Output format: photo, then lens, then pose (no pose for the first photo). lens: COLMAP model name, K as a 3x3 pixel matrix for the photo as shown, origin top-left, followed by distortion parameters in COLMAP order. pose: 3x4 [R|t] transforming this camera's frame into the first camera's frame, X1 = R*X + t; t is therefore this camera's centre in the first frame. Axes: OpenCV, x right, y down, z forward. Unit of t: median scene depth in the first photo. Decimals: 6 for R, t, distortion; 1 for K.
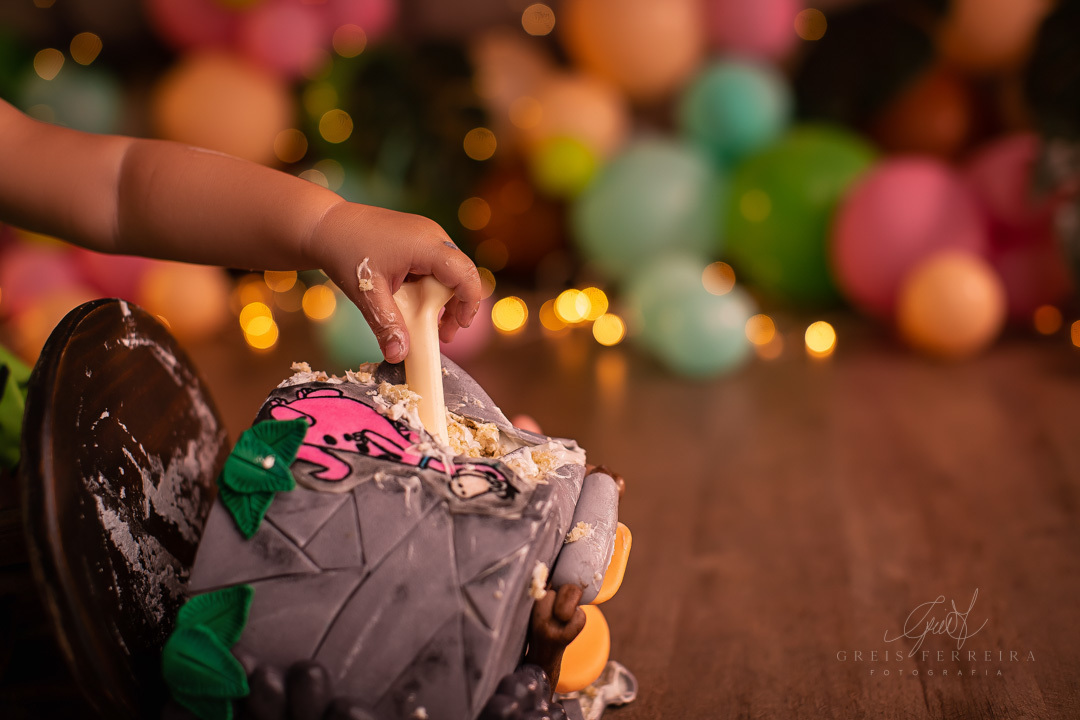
lens RADIAL K [[1600.0, 0, 534.3], [0, 1600.0, 358.6], [0, 0, 1]] dist [-0.164085, 0.000000]
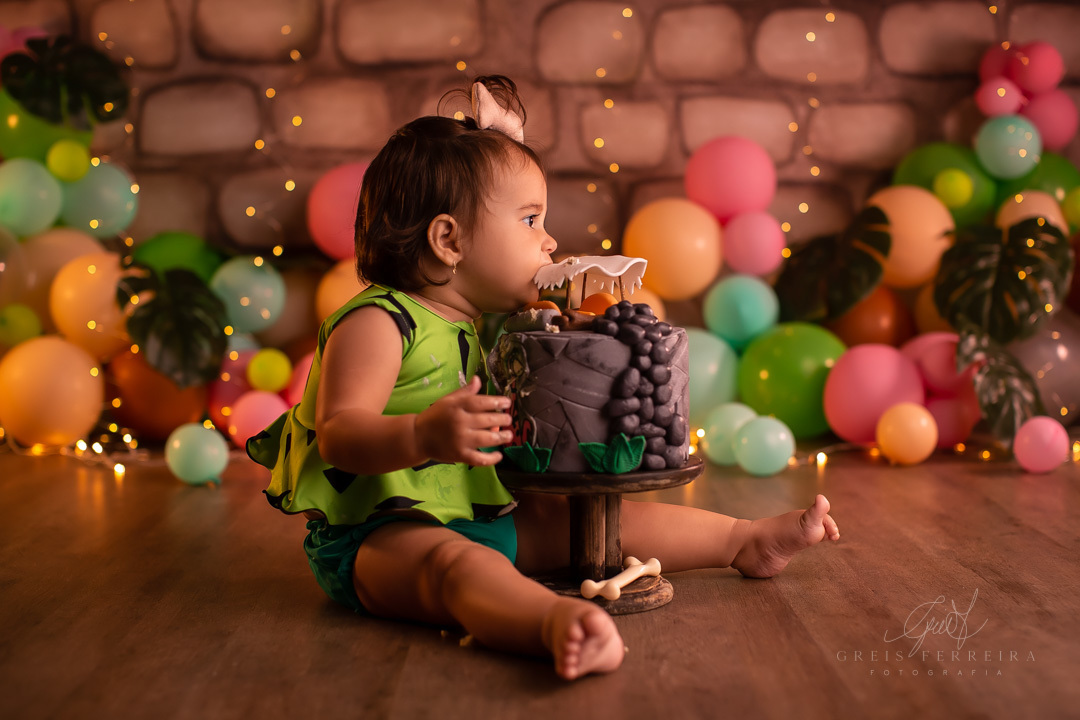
lens RADIAL K [[1702.5, 0, 569.1], [0, 1702.5, 358.8], [0, 0, 1]] dist [-0.134618, 0.000000]
pose [[0.984796, 0.024459, 0.171987, -0.822425], [-0.002736, 0.992100, -0.125420, 0.235146], [-0.173696, 0.123043, 0.977083, -1.362708]]
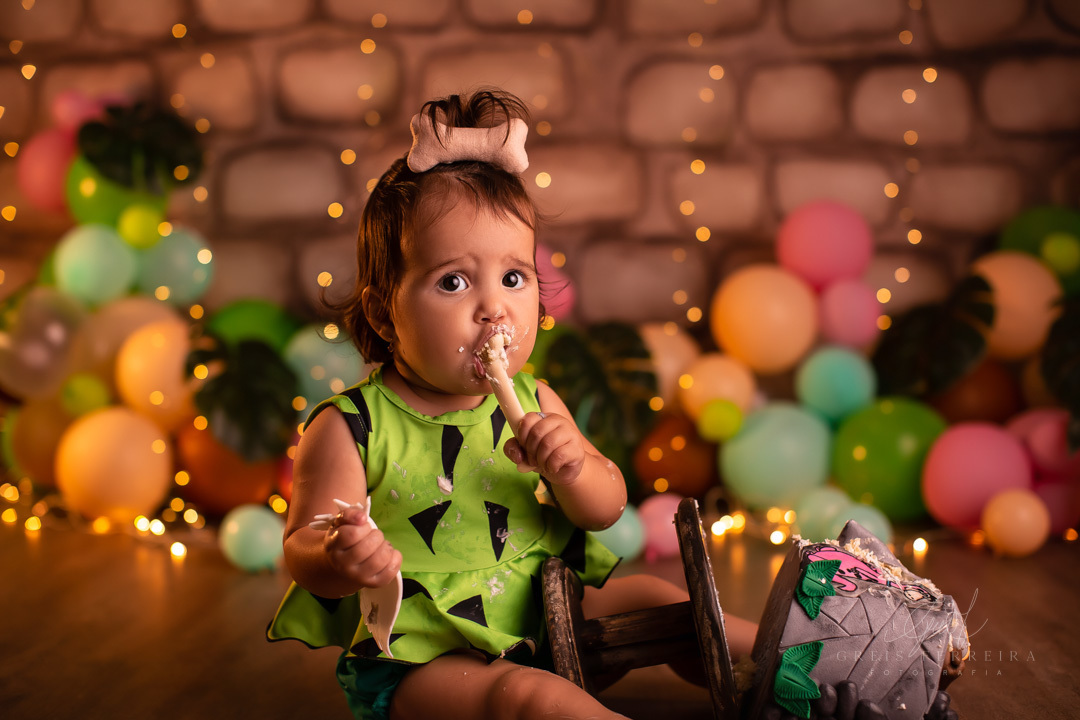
lens RADIAL K [[1600.0, 0, 536.7], [0, 1600.0, 355.8], [0, 0, 1]] dist [-0.164085, 0.000000]
pose [[0.996111, 0.033001, 0.081688, -0.681989], [-0.020366, 0.988335, -0.150925, 0.092181], [-0.085716, 0.148675, 0.985164, -0.943264]]
